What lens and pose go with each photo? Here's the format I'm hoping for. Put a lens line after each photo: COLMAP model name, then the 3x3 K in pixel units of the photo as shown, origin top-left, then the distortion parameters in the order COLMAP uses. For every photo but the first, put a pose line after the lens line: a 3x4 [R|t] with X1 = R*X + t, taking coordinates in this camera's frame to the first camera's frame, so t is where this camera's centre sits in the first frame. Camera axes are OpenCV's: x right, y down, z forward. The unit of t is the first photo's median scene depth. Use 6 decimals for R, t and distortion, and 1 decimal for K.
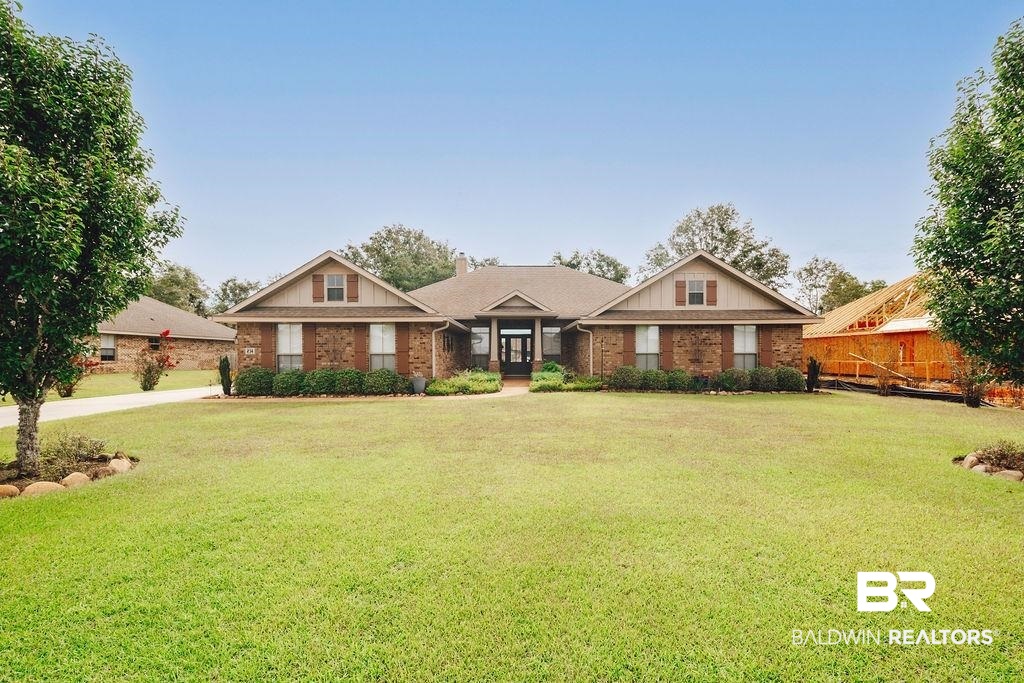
lens RADIAL K [[353.6, 0, 519.3], [0, 353.6, 350.3], [0, 0, 1]] dist [0.011908, -0.003382]
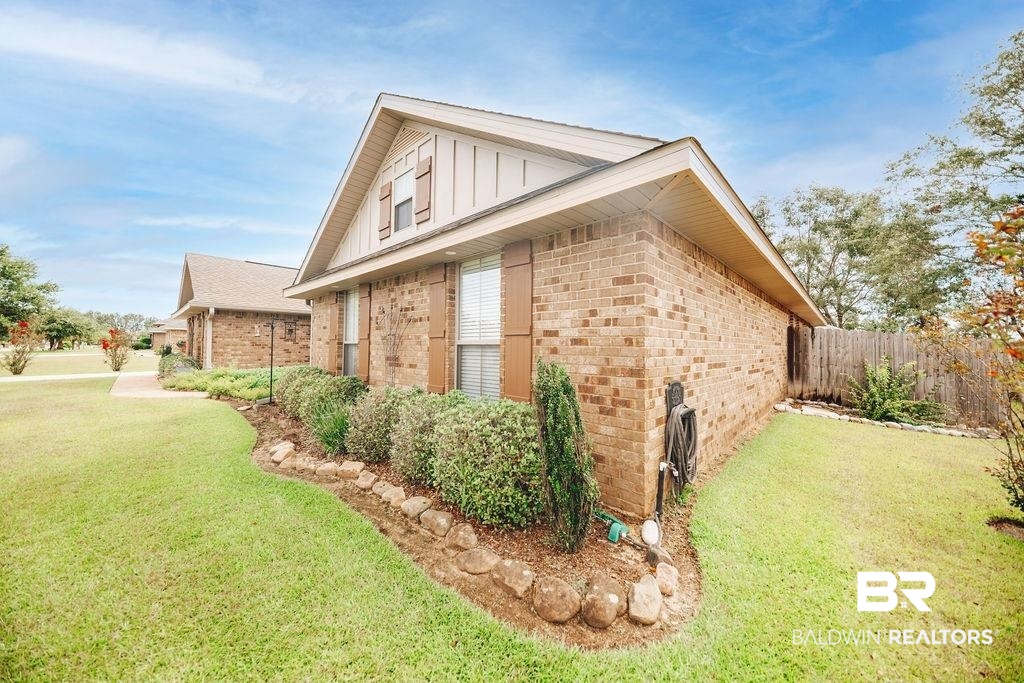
lens RADIAL K [[353.6, 0, 515.0], [0, 353.6, 337.5], [0, 0, 1]] dist [0.011908, -0.003382]
pose [[0.708393, -0.008144, -0.705771, 0.898090], [0.013926, 0.999900, 0.002439, 0.002314], [0.705681, -0.011556, 0.708435, 0.802071]]
